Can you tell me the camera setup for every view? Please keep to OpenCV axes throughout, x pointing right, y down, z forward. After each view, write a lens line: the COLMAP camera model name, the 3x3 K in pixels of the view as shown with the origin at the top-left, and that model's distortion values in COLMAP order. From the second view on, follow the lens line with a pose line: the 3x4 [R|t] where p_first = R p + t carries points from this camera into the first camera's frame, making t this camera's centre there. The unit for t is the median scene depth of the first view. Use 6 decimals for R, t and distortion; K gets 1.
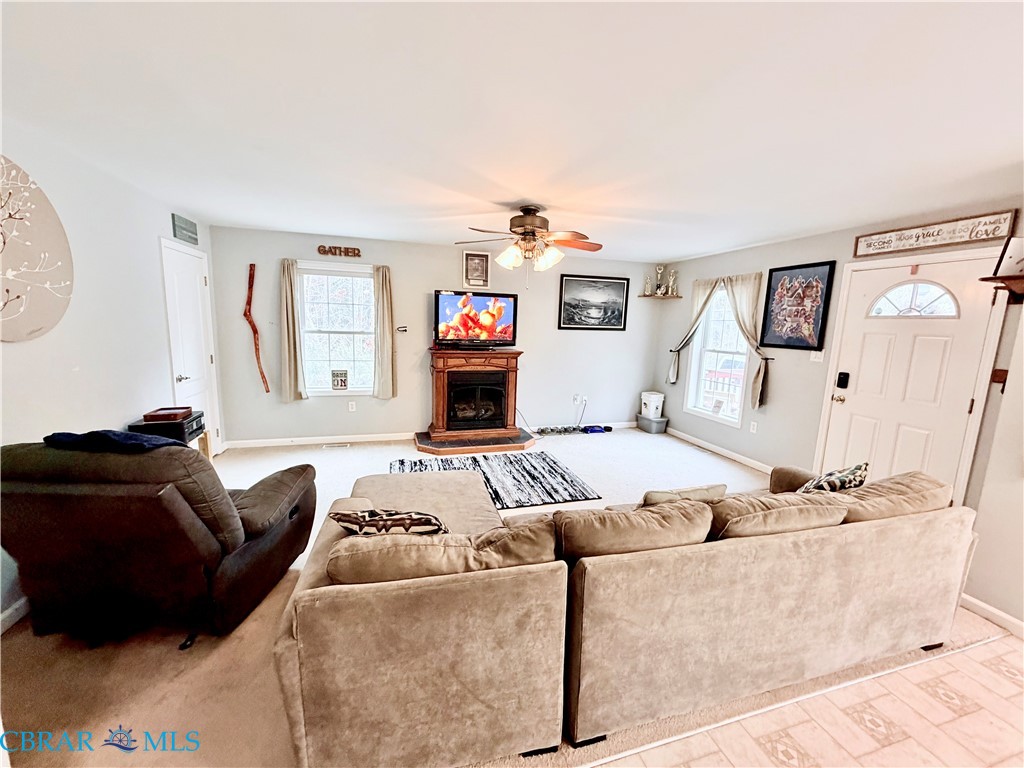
lens RADIAL K [[407.9, 0, 510.6], [0, 407.9, 386.5], [0, 0, 1]] dist [0.000848, -0.000143]
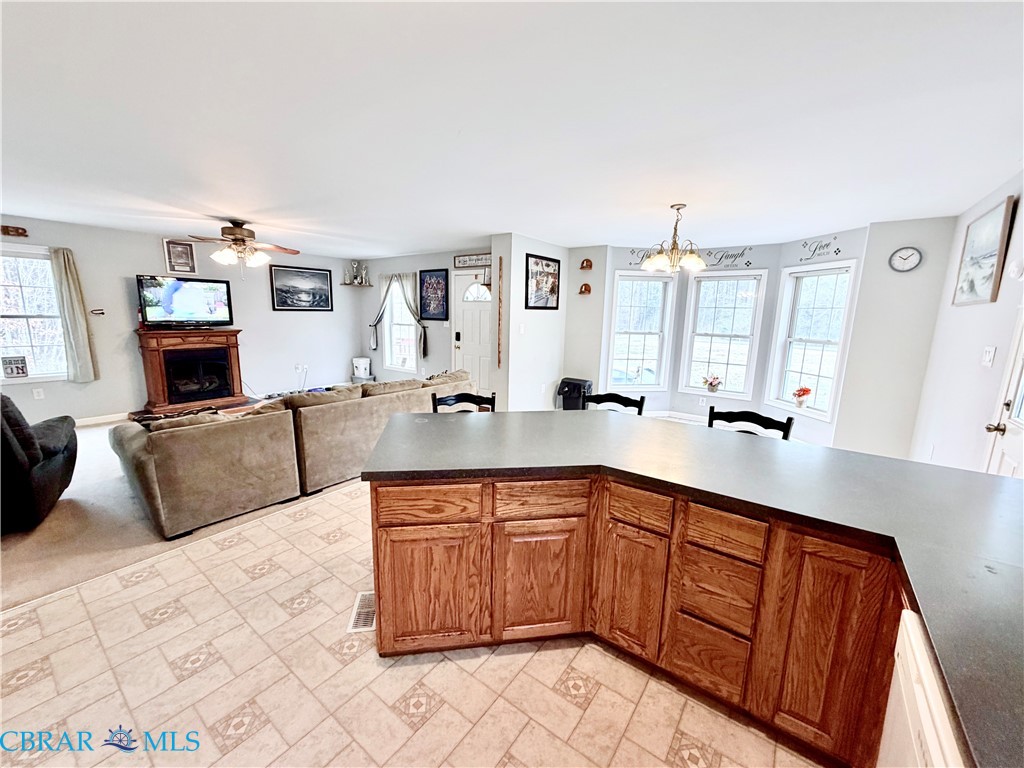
lens RADIAL K [[407.9, 0, 510.6], [0, 407.9, 386.5], [0, 0, 1]] dist [0.000848, -0.000143]
pose [[0.804923, -0.120278, 0.581061, -0.054006], [0.096432, 0.992738, 0.071912, 0.074586], [-0.585491, -0.001851, 0.810677, -0.458351]]
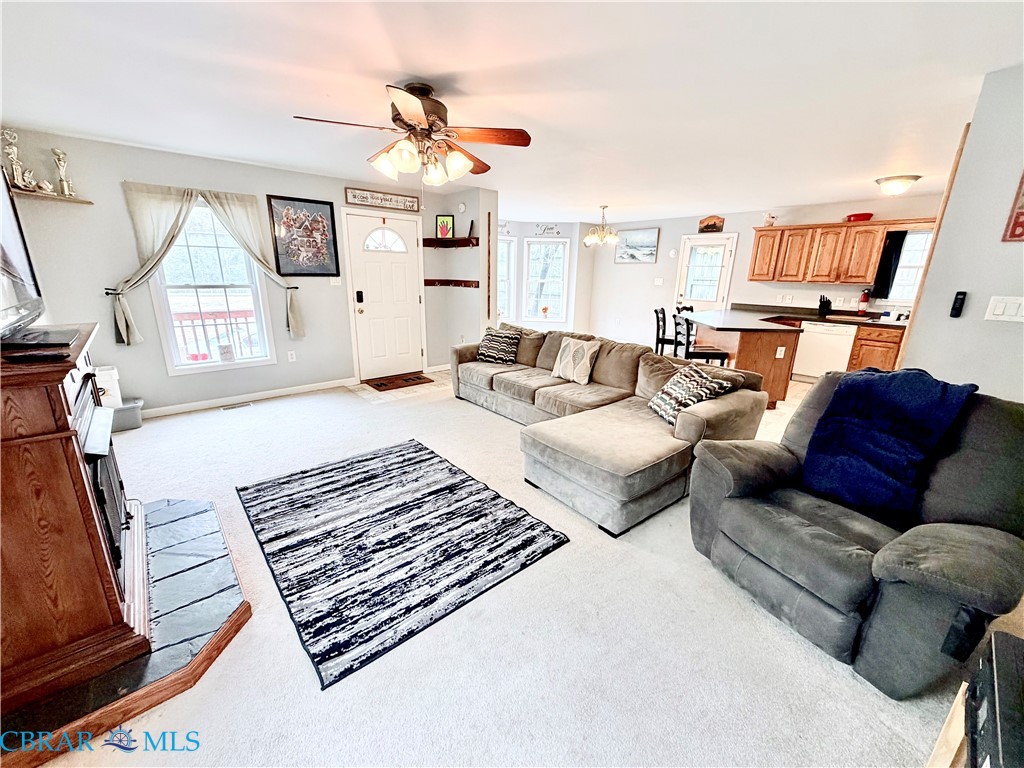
lens RADIAL K [[407.9, 0, 510.6], [0, 407.9, 386.5], [0, 0, 1]] dist [0.000848, -0.000143]
pose [[-0.415764, -0.285447, 0.863516, -0.535328], [0.111447, 0.926323, 0.359868, -0.135764], [-0.902618, 0.245856, -0.353319, 0.851838]]
